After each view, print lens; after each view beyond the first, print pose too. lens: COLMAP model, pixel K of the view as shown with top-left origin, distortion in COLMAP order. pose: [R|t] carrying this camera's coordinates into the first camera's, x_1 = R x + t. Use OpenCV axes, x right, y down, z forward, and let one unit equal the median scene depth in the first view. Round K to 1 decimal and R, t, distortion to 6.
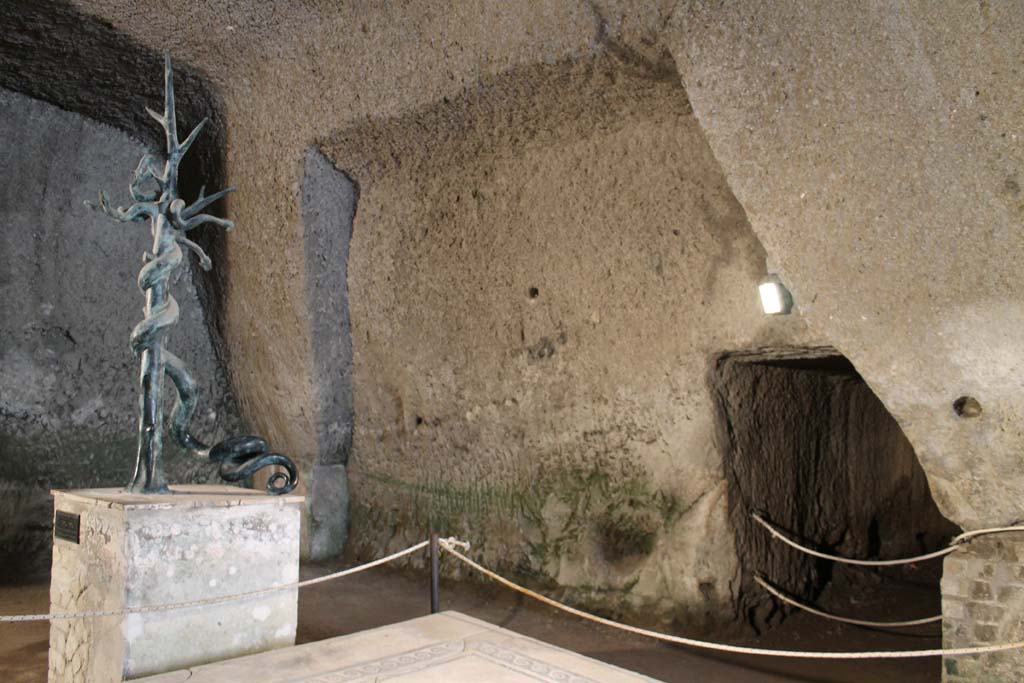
lens RADIAL K [[860.7, 0, 512.0], [0, 860.7, 341.5], [0, 0, 1]] dist [-0.162436, 0.140643]
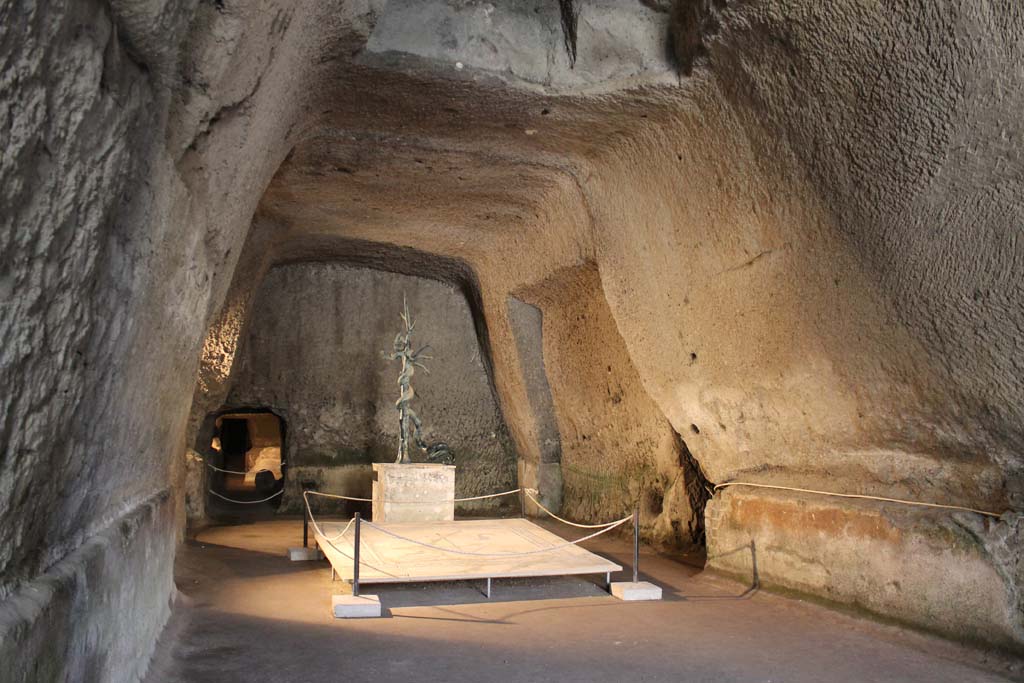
lens RADIAL K [[860.7, 0, 512.0], [0, 860.7, 341.5], [0, 0, 1]] dist [-0.162436, 0.140643]
pose [[0.874424, -0.055832, -0.481939, 0.731301], [0.043871, 0.998386, -0.036064, -0.056146], [0.483175, 0.010392, 0.875462, -0.736054]]
